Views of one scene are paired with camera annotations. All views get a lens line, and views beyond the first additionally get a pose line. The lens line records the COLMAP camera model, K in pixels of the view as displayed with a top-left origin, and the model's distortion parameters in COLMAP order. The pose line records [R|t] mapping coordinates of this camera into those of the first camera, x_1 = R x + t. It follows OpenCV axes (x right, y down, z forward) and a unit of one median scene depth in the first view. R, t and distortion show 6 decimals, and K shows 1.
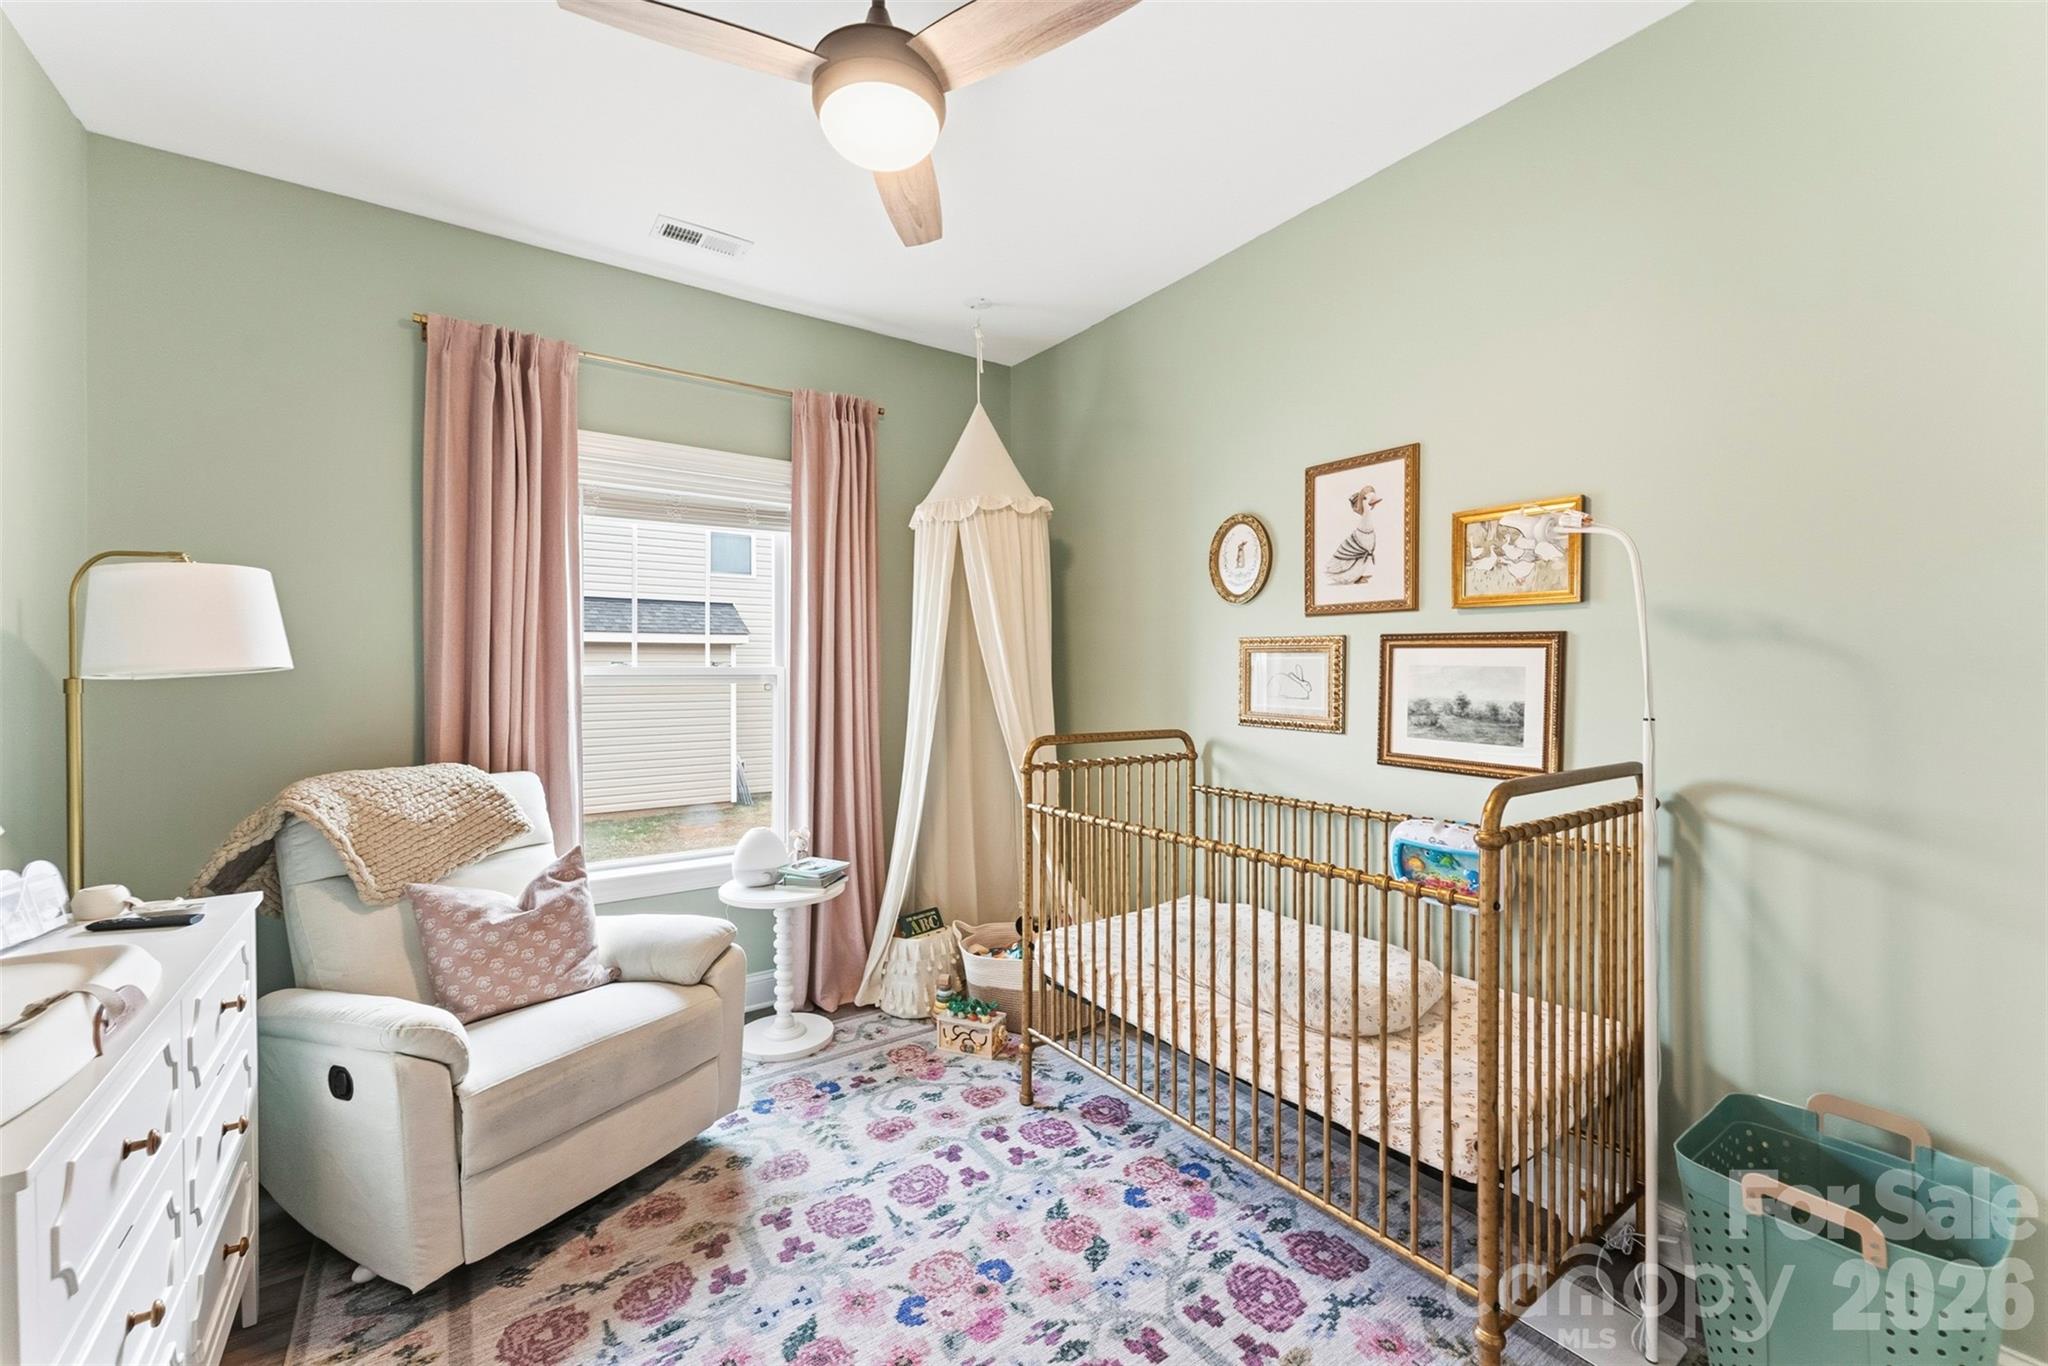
lens RADIAL K [[831.6, 0, 1017.9], [0, 831.6, 674.2], [0, 0, 1]] dist [-0.003190, 0.000273]
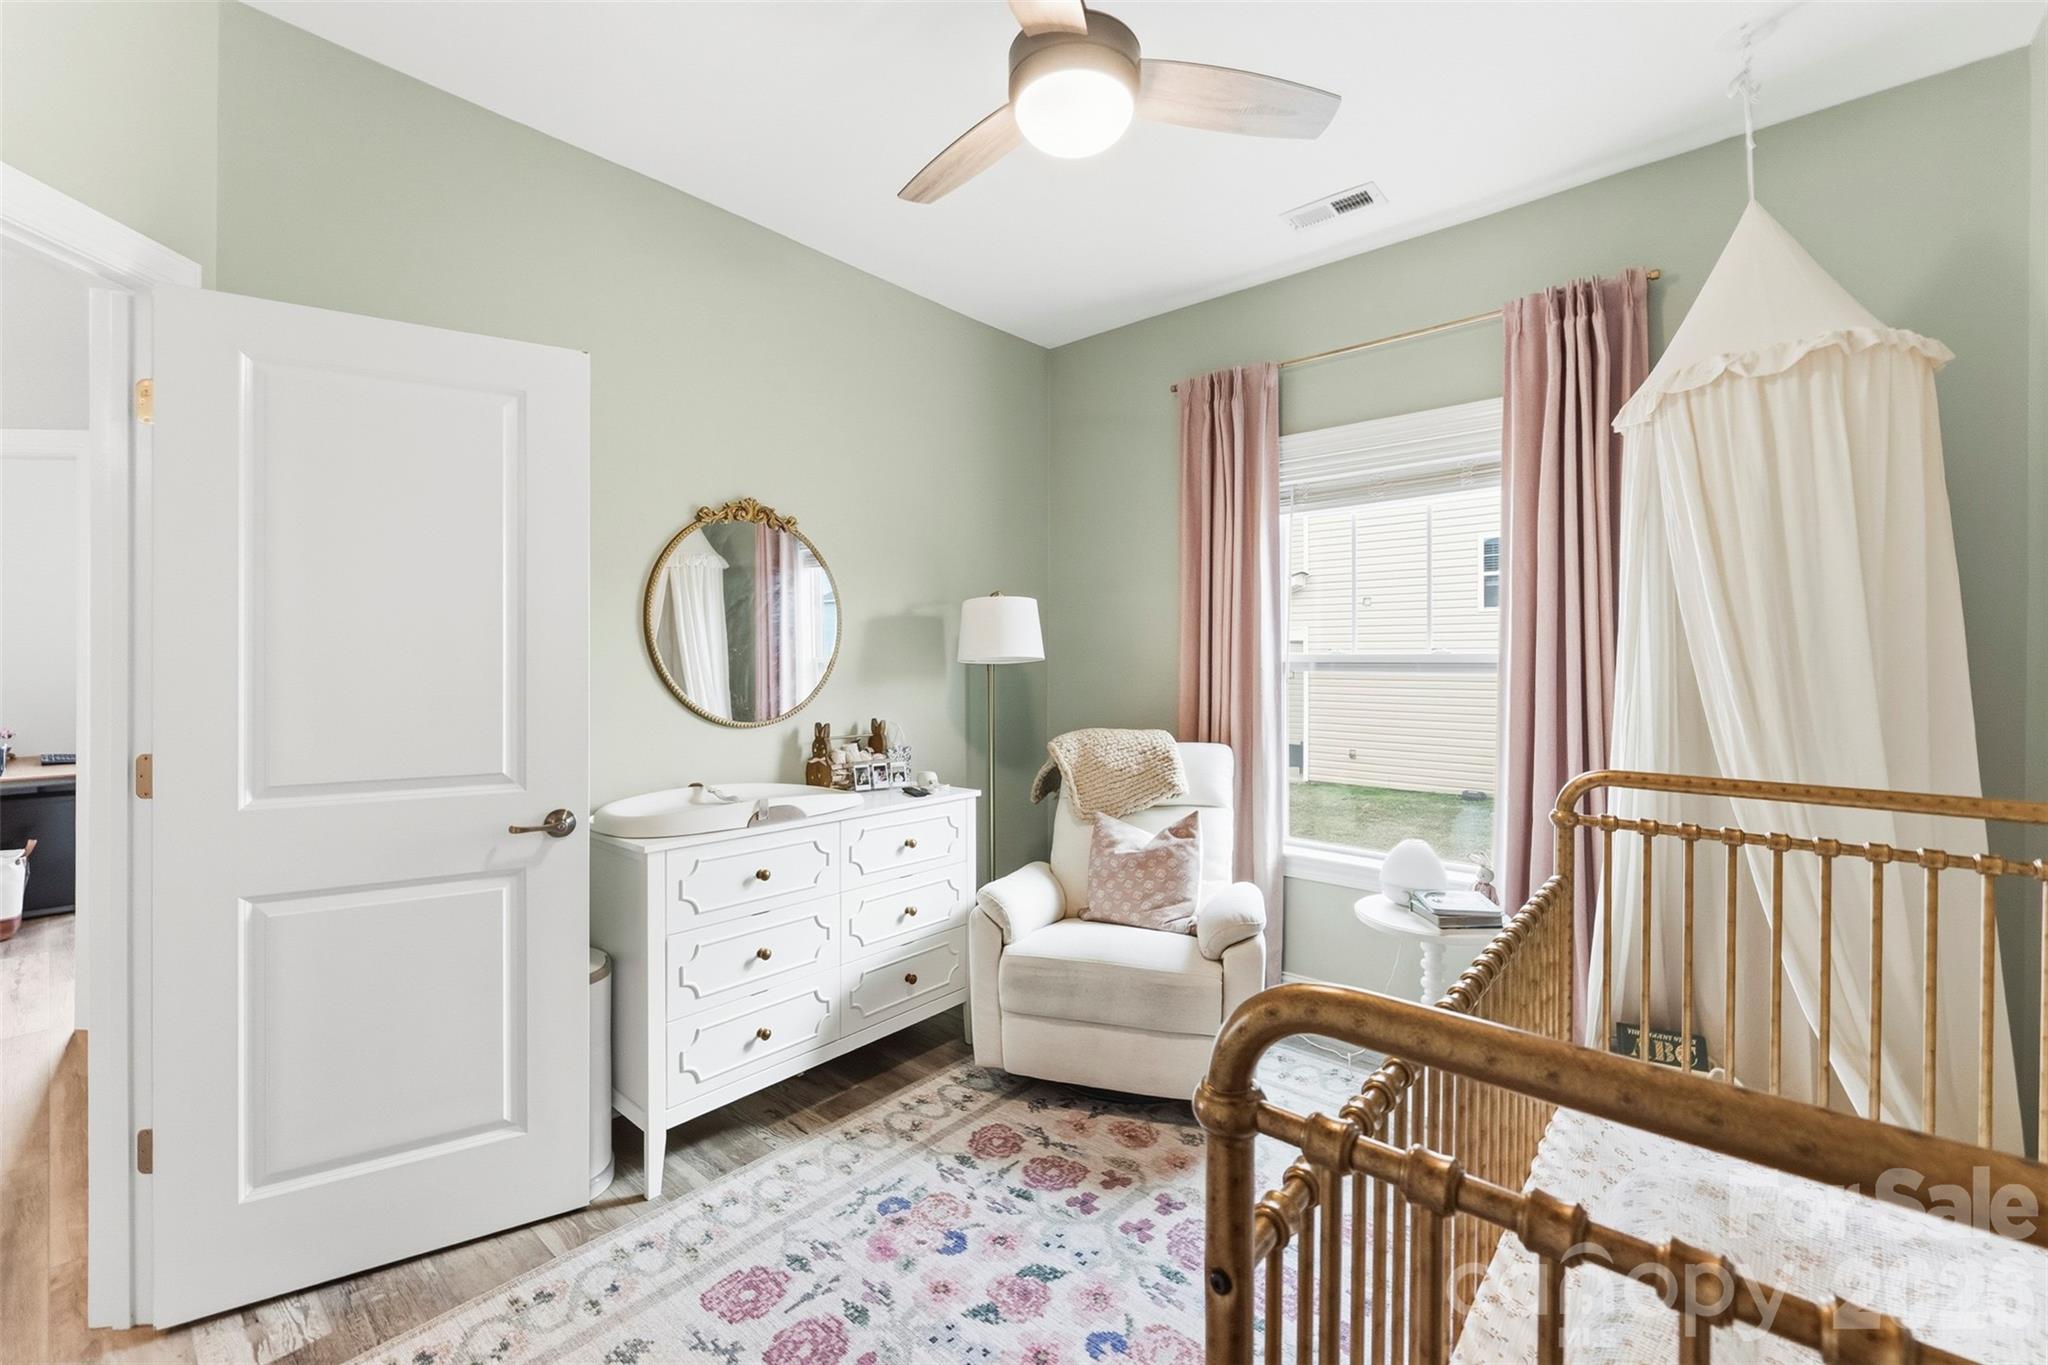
lens RADIAL K [[831.6, 0, 1003.7], [0, 831.6, 666.7], [0, 0, 1]] dist [-0.003190, 0.000273]
pose [[0.239834, 0.007252, -0.970787, 0.700272], [-0.009601, 0.999941, 0.005097, 0.006043], [0.970766, 0.008098, 0.239889, 0.625355]]
